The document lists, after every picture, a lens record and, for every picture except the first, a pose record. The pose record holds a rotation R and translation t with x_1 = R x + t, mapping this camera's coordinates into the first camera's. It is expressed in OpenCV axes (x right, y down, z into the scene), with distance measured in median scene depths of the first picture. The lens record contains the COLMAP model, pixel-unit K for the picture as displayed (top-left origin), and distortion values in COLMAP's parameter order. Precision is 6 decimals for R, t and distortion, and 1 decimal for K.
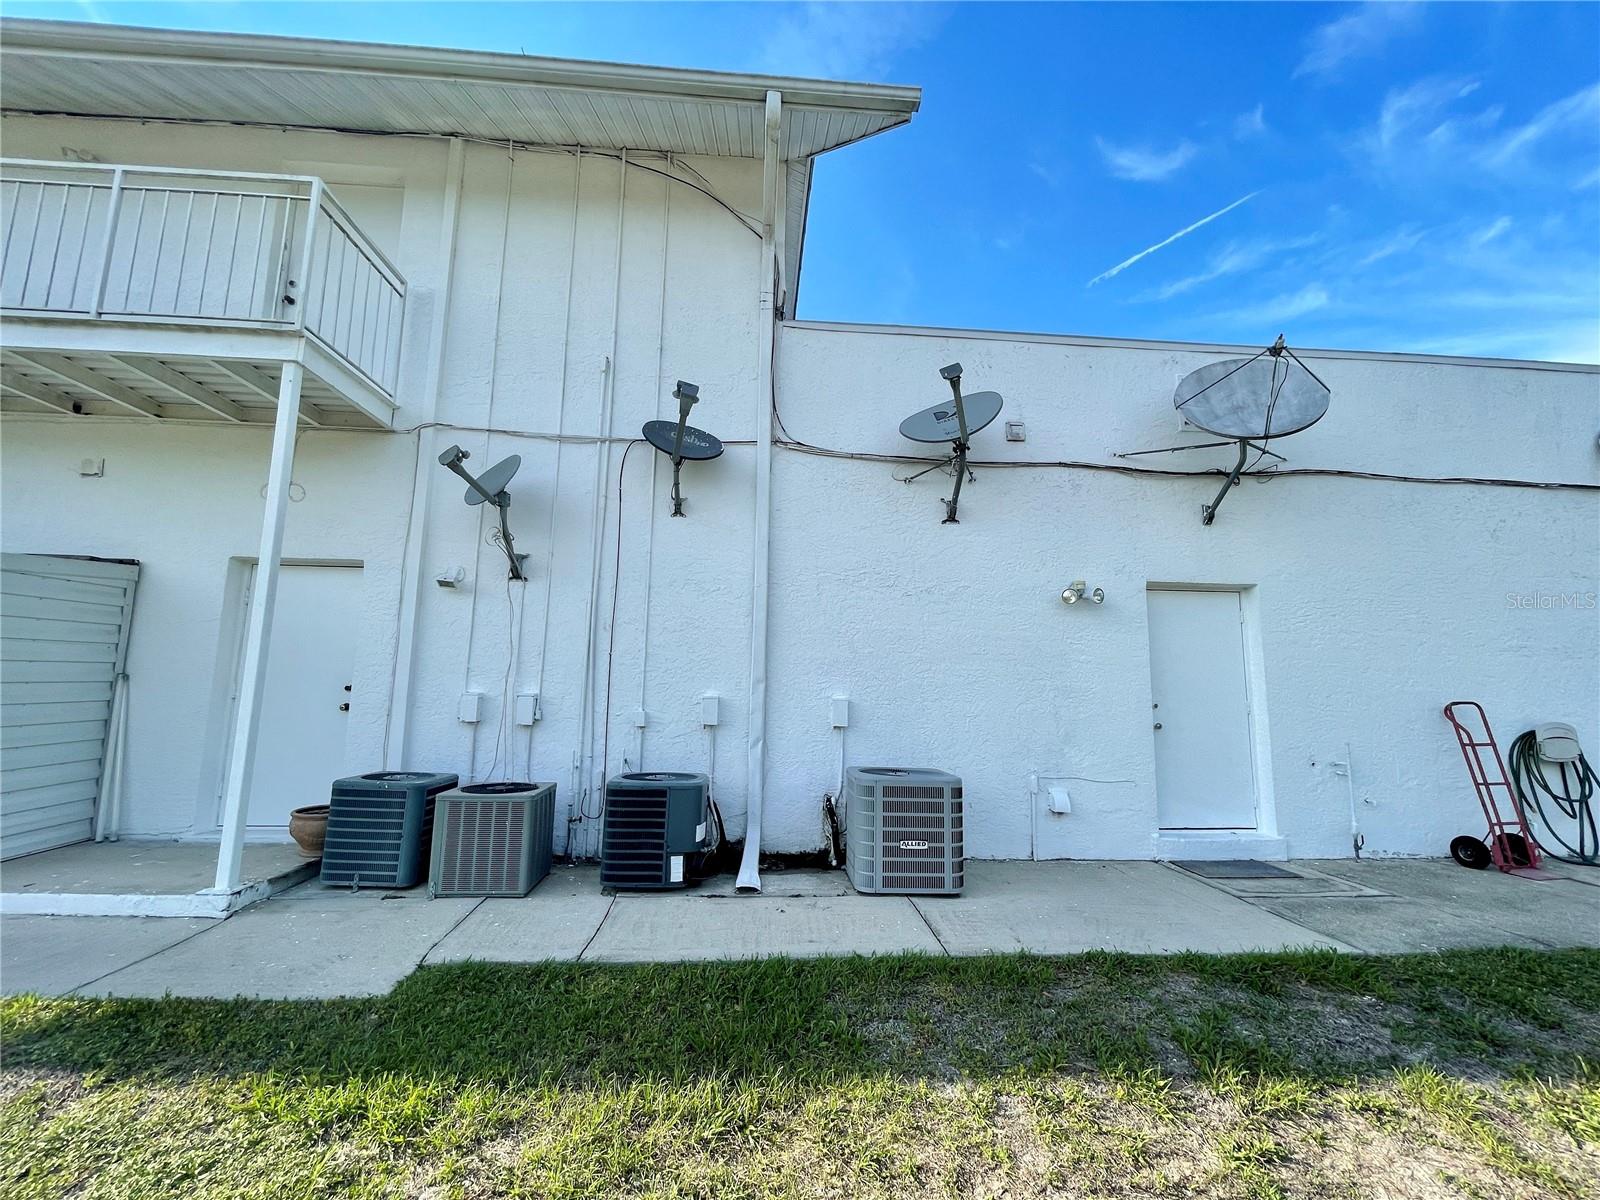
lens RADIAL K [[642.6, 0, 793.3], [0, 642.6, 594.0], [0, 0, 1]] dist [0.002685, 0.000038]
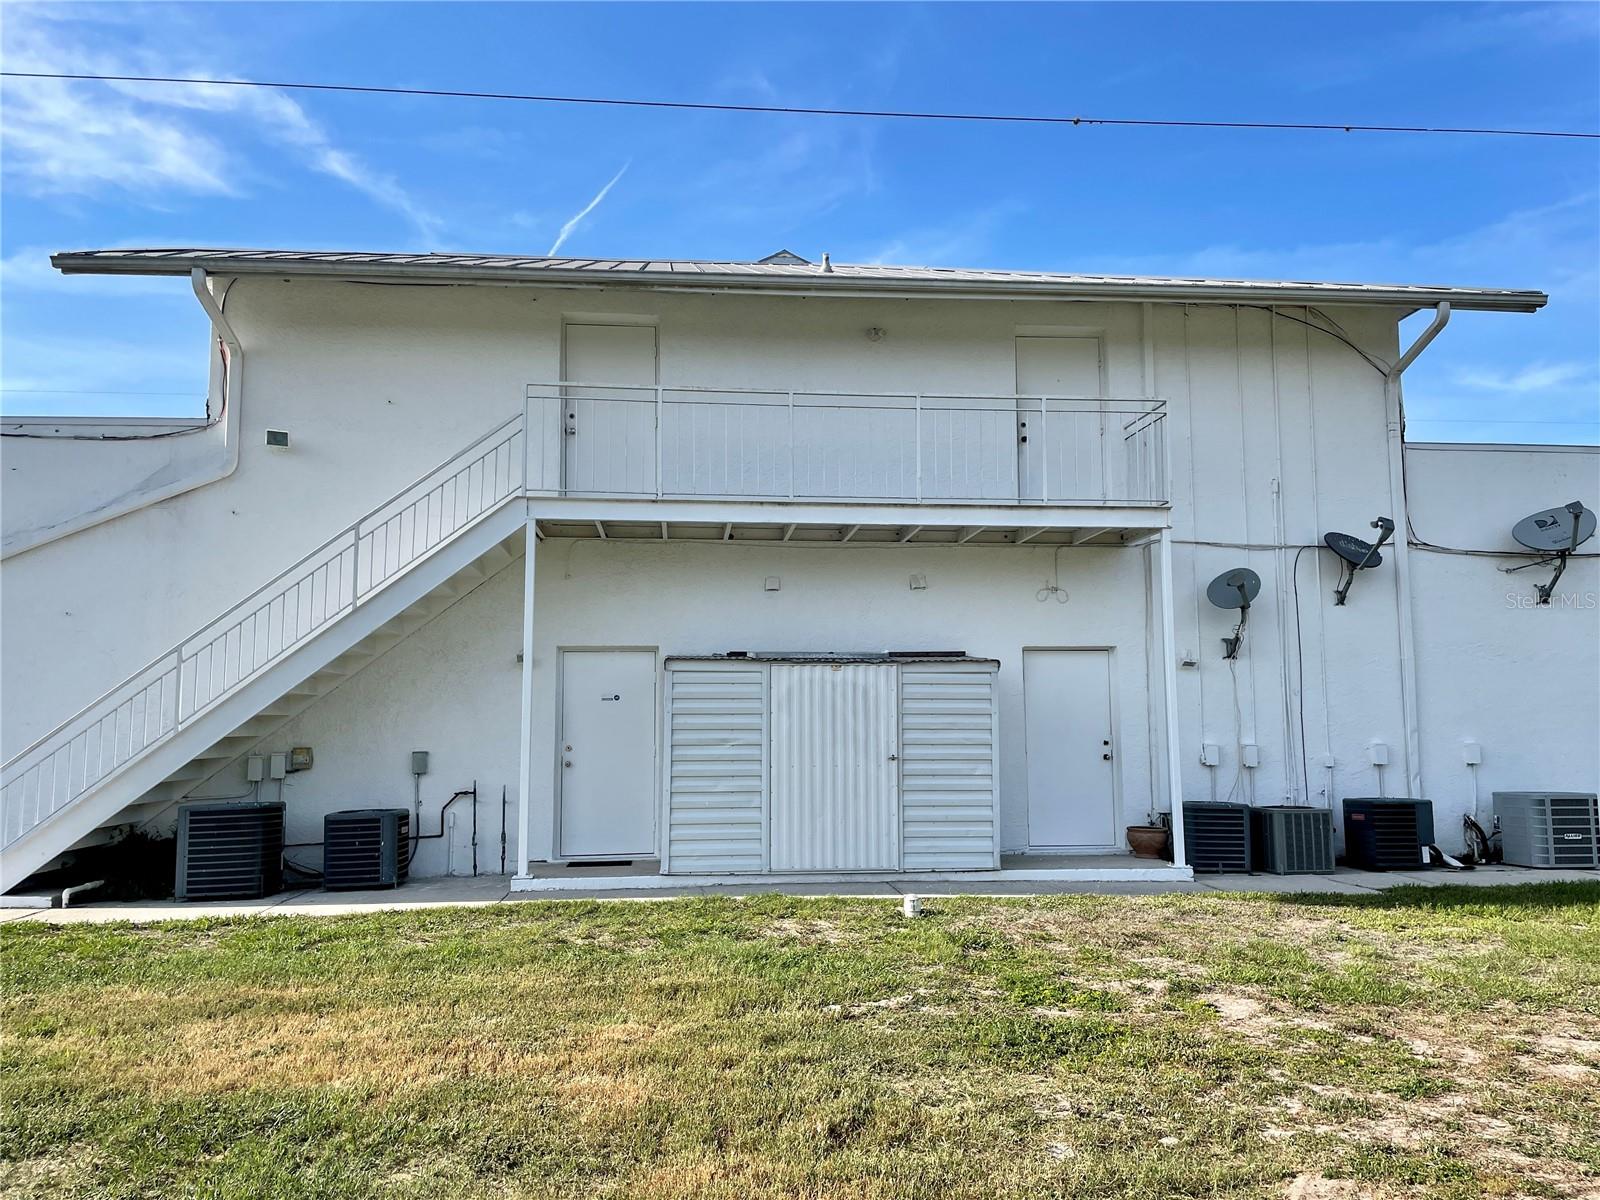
lens RADIAL K [[1189.9, 0, 802.2], [0, 1189.9, 598.9], [0, 0, 1]] dist [0.026190, -0.029925]
pose [[0.999252, -0.020415, 0.032850, -1.408711], [0.019342, 0.999279, 0.032669, -0.244895], [-0.033493, -0.032009, 0.998926, -1.434237]]
